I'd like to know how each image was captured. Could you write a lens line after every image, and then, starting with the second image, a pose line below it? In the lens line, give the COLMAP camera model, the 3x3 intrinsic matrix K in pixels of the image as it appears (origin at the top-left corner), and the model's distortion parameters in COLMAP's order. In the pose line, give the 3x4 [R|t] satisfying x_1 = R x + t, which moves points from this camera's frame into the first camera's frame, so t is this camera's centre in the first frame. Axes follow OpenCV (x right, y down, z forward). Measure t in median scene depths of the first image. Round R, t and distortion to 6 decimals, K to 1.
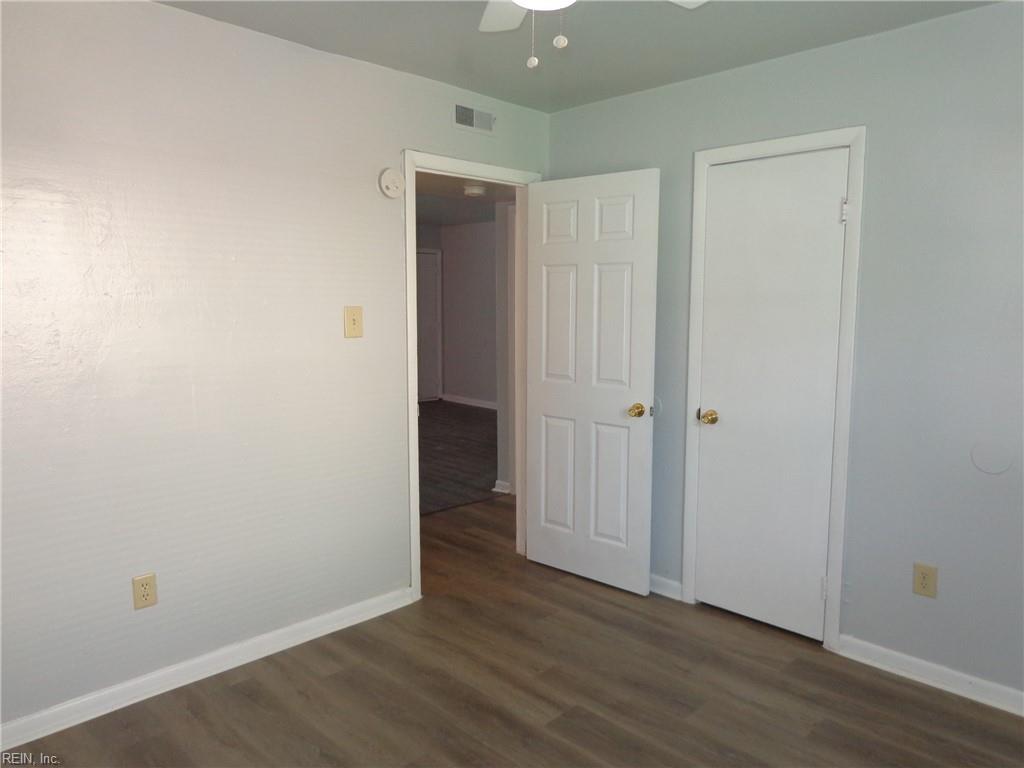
lens RADIAL K [[727.8, 0, 519.4], [0, 727.8, 379.9], [0, 0, 1]] dist [0.011674, 0.017619]
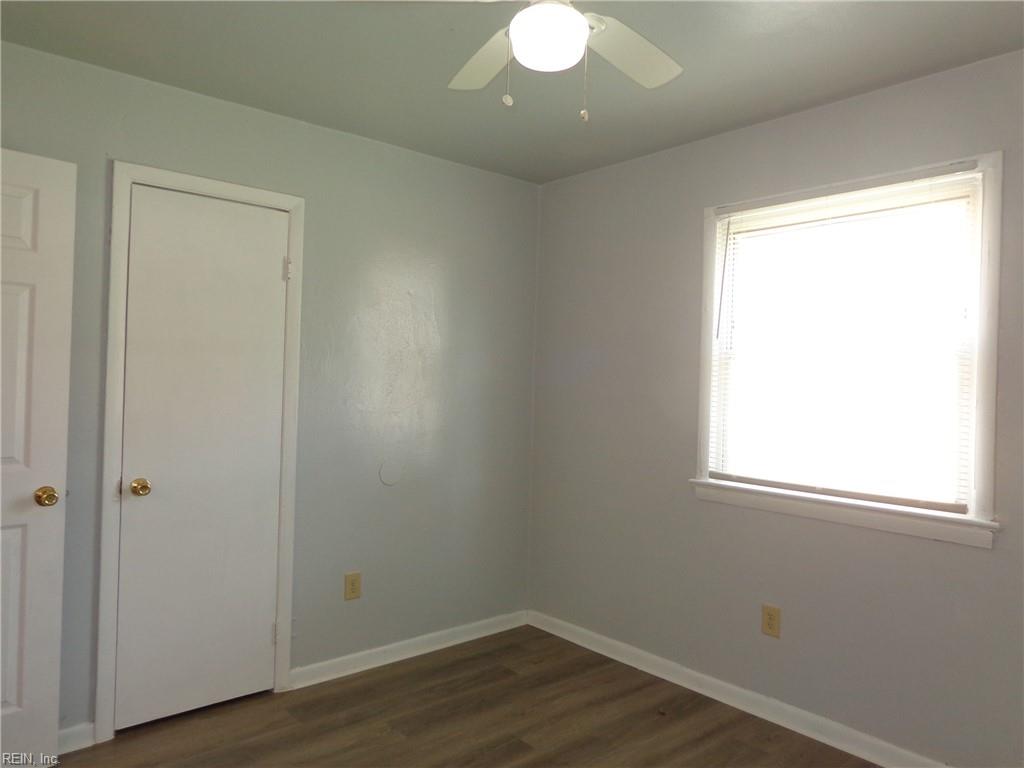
lens RADIAL K [[727.8, 0, 517.3], [0, 727.8, 380.8], [0, 0, 1]] dist [0.011674, 0.017619]
pose [[0.086268, -0.001002, 0.996271, -0.556853], [0.085993, 0.996275, -0.006444, -0.028598], [-0.992554, 0.086229, 0.086033, 0.539539]]
